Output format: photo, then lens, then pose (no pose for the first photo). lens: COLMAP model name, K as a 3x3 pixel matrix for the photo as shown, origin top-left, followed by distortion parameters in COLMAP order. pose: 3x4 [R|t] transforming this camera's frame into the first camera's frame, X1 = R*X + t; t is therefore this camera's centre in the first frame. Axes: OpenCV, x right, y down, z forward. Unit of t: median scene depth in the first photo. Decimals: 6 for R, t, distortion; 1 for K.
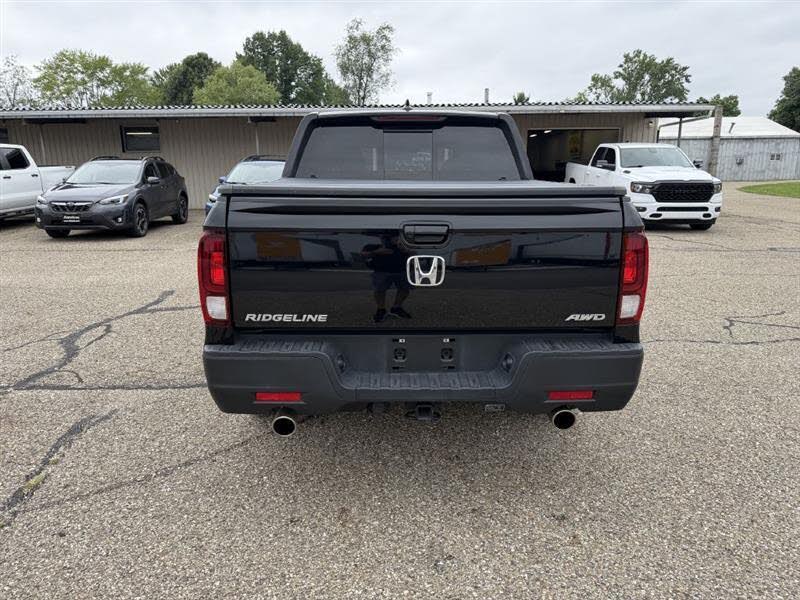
lens RADIAL K [[562.6, 0, 399.4], [0, 562.6, 302.4], [0, 0, 1]] dist [0.017437, -0.028642]
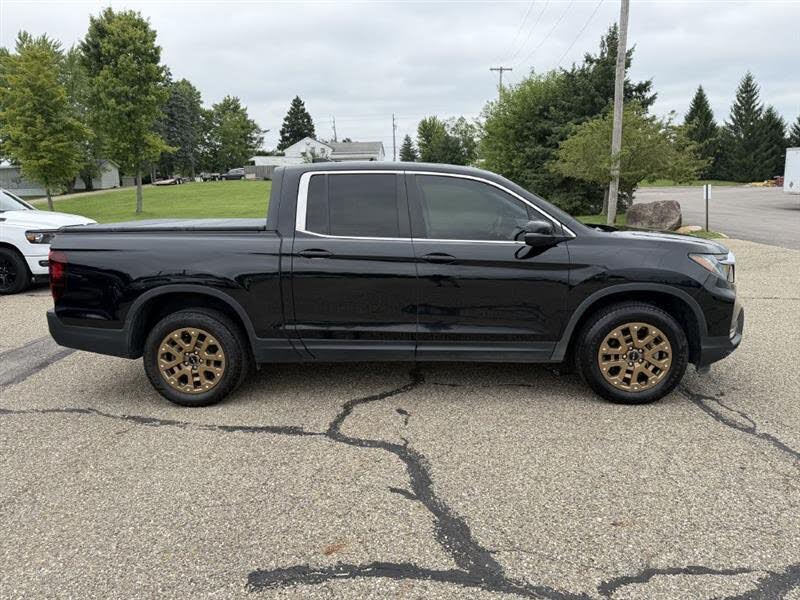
lens RADIAL K [[594.1, 0, 398.8], [0, 594.1, 312.8], [0, 0, 1]] dist [0.048788, -0.073200]
pose [[0.055542, -0.194080, 0.979412, -0.084274], [0.257743, 0.950467, 0.173727, -0.025035], [-0.964616, 0.242788, 0.102813, 0.095882]]
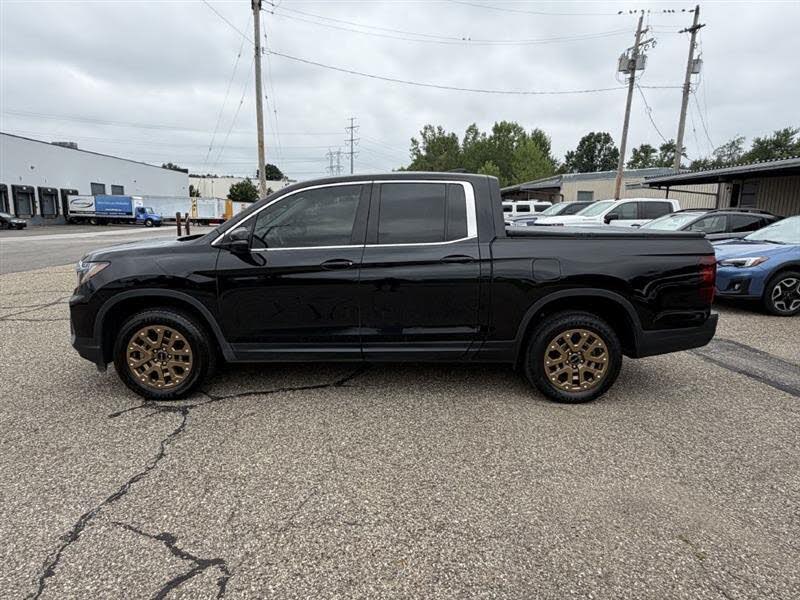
lens RADIAL K [[489.9, 0, 395.5], [0, 489.9, 308.0], [0, 0, 1]] dist [-0.017282, 0.010401]
pose [[0.023425, 0.195912, -0.980342, 0.087442], [-0.248161, 0.951059, 0.184130, -0.025390], [0.968436, 0.238969, 0.070896, 0.100699]]
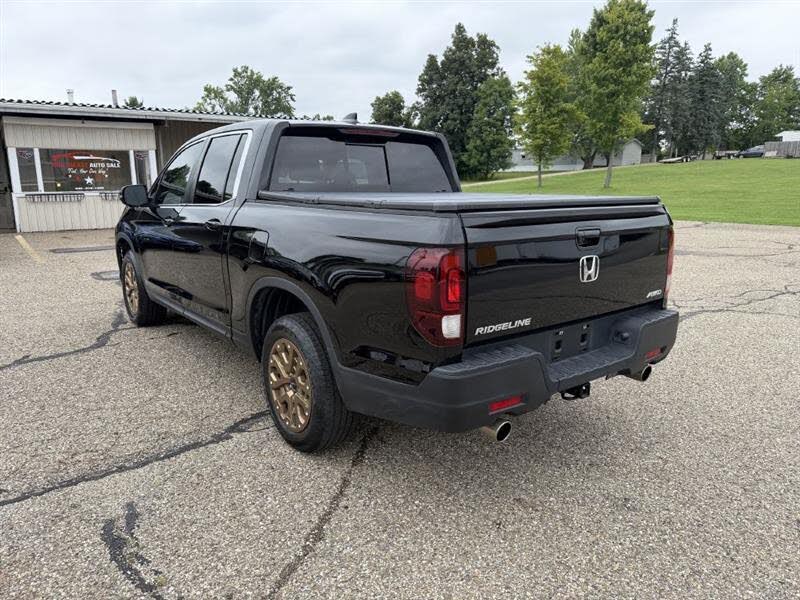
lens RADIAL K [[562.6, 0, 397.7], [0, 562.6, 307.1], [0, 0, 1]] dist [0.017437, -0.028642]
pose [[0.801842, -0.128480, 0.583561, -0.037316], [0.133430, 0.990450, 0.034722, -0.002731], [-0.582449, 0.050023, 0.811327, 0.010536]]
